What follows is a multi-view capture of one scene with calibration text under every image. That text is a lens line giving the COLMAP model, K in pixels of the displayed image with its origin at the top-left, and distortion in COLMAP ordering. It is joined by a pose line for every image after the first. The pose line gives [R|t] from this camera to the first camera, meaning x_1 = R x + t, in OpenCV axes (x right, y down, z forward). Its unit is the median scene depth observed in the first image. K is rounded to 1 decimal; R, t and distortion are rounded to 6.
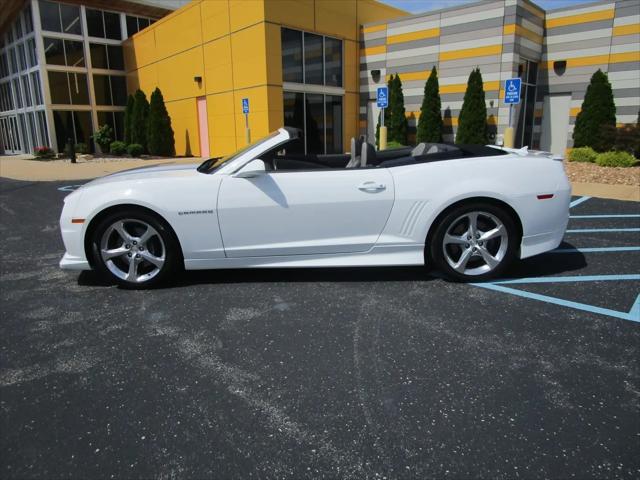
lens RADIAL K [[454.9, 0, 316.9], [0, 454.9, 237.9], [0, 0, 1]] dist [-0.030355, 0.004313]
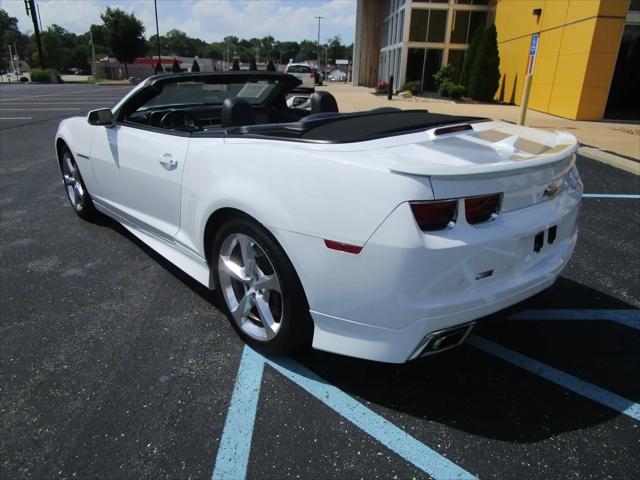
lens RADIAL K [[454.9, 0, 316.9], [0, 454.9, 237.9], [0, 0, 1]] dist [-0.030355, 0.004313]
pose [[0.673239, 0.288182, -0.680956, 0.191950], [-0.203078, 0.957576, 0.204471, -0.045525], [0.710991, 0.000629, 0.703200, 0.156161]]
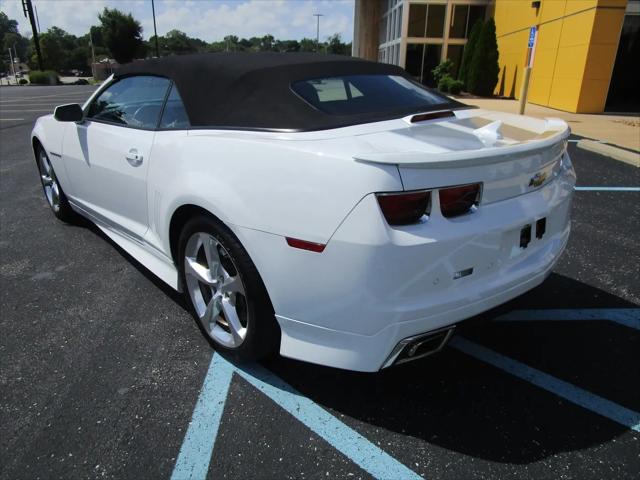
lens RADIAL K [[459.8, 0, 319.4], [0, 459.8, 231.9], [0, 0, 1]] dist [-0.028172, 0.004204]
pose [[0.677254, 0.270913, -0.684056, 0.191889], [-0.189971, 0.962603, 0.193147, -0.044909], [0.710801, -0.000859, 0.703393, 0.169214]]
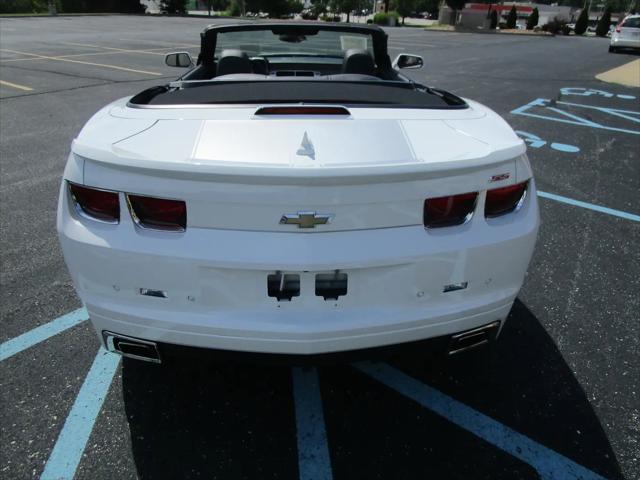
lens RADIAL K [[454.8, 0, 318.4], [0, 454.8, 241.7], [0, 0, 1]] dist [-0.033451, 0.004363]
pose [[0.052495, 0.486444, -0.872133, 0.222012], [-0.270323, 0.847653, 0.456519, -0.081641], [0.961338, 0.211792, 0.175994, 0.279107]]
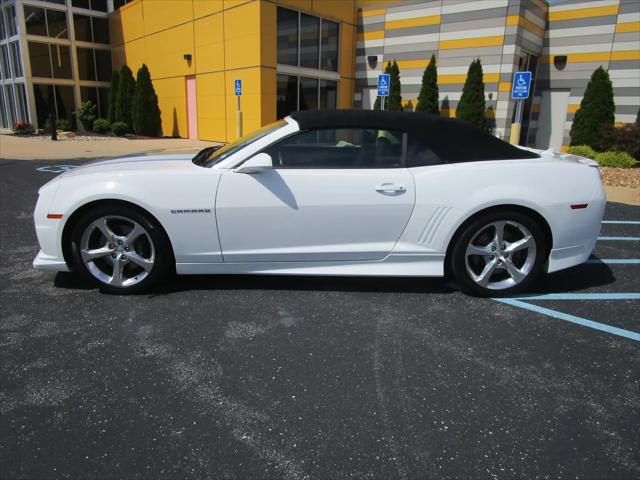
lens RADIAL K [[454.8, 0, 318.4], [0, 454.8, 241.7], [0, 0, 1]] dist [-0.033451, 0.004363]
pose [[0.998784, 0.031802, 0.037675, -0.012347], [-0.033288, 0.998664, 0.039517, -0.009310], [-0.036368, -0.040723, 0.998508, 0.026333]]
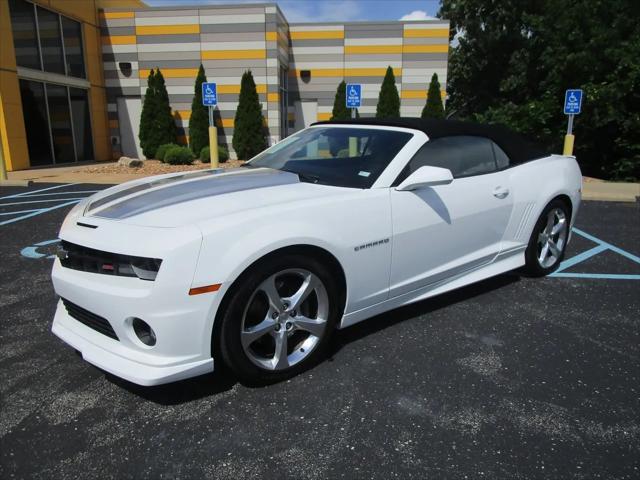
lens RADIAL K [[454.9, 0, 316.9], [0, 454.9, 237.9], [0, 0, 1]] dist [-0.030355, 0.004313]
pose [[0.788276, -0.124589, 0.602577, -0.178244], [0.126984, 0.991145, 0.038812, -0.024362], [-0.602077, 0.045923, 0.797116, 0.115921]]
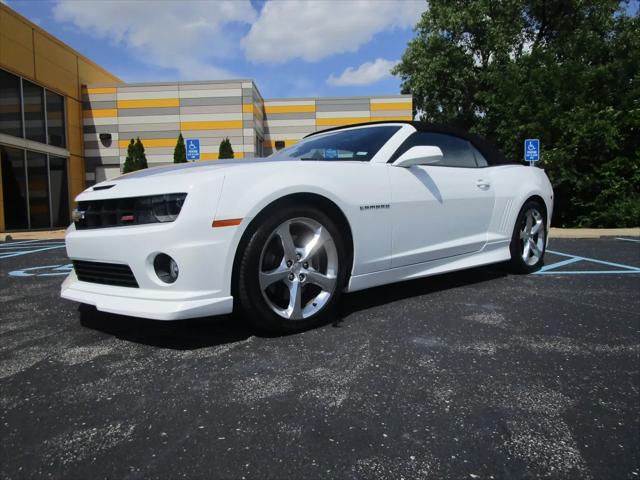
lens RADIAL K [[454.9, 0, 316.9], [0, 454.9, 237.9], [0, 0, 1]] dist [-0.030355, 0.004313]
pose [[0.747429, -0.038366, 0.663233, -0.197483], [0.160077, 0.979317, -0.123747, 0.016842], [-0.644768, 0.198660, 0.738112, 0.122330]]
